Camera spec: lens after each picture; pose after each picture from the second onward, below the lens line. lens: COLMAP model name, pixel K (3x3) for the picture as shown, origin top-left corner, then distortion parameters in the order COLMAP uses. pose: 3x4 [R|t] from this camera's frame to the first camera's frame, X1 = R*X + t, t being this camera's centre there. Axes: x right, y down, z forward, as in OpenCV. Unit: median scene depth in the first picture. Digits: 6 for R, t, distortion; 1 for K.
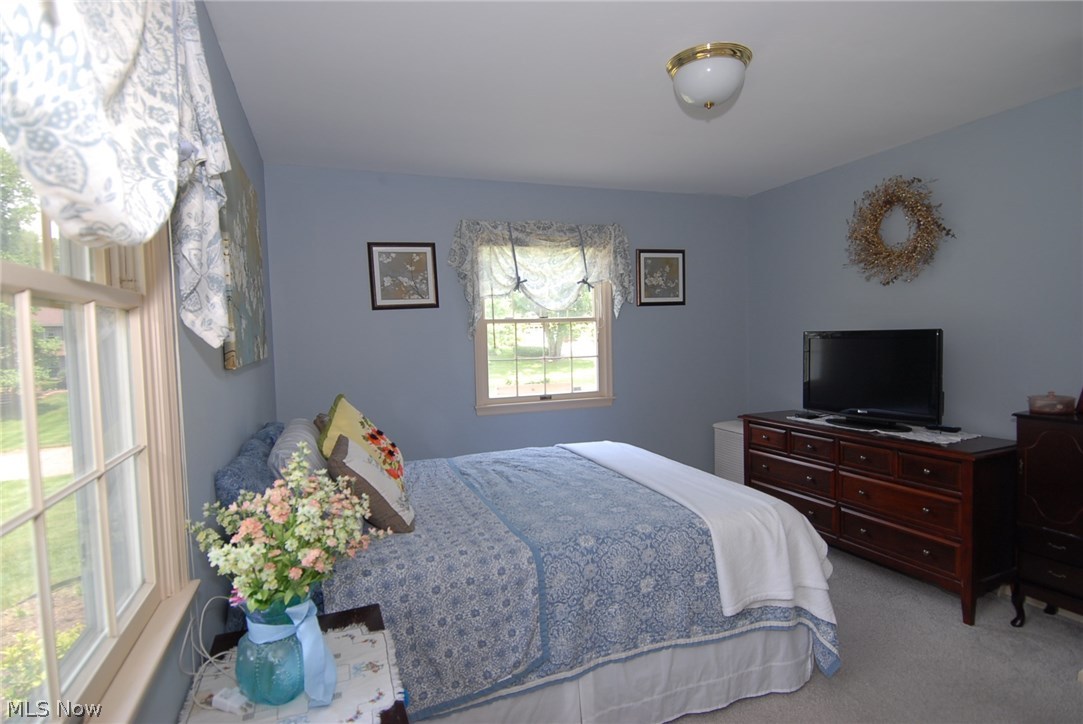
lens RADIAL K [[568.6, 0, 537.9], [0, 568.6, 355.9], [0, 0, 1]] dist [0.001974, -0.006359]
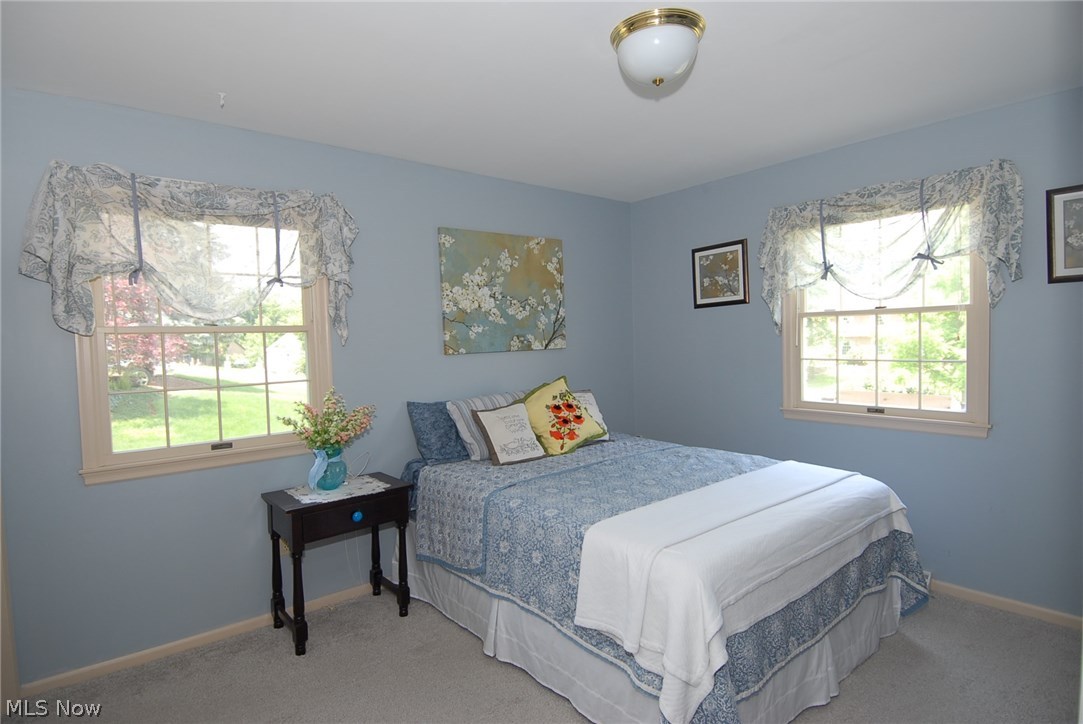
lens RADIAL K [[568.6, 0, 537.1], [0, 568.6, 367.3], [0, 0, 1]] dist [0.001974, -0.006359]
pose [[0.318733, 0.066054, -0.945540, 0.678970], [-0.019785, 0.997815, 0.063037, -0.029743], [0.947638, -0.001385, 0.319344, 0.341676]]
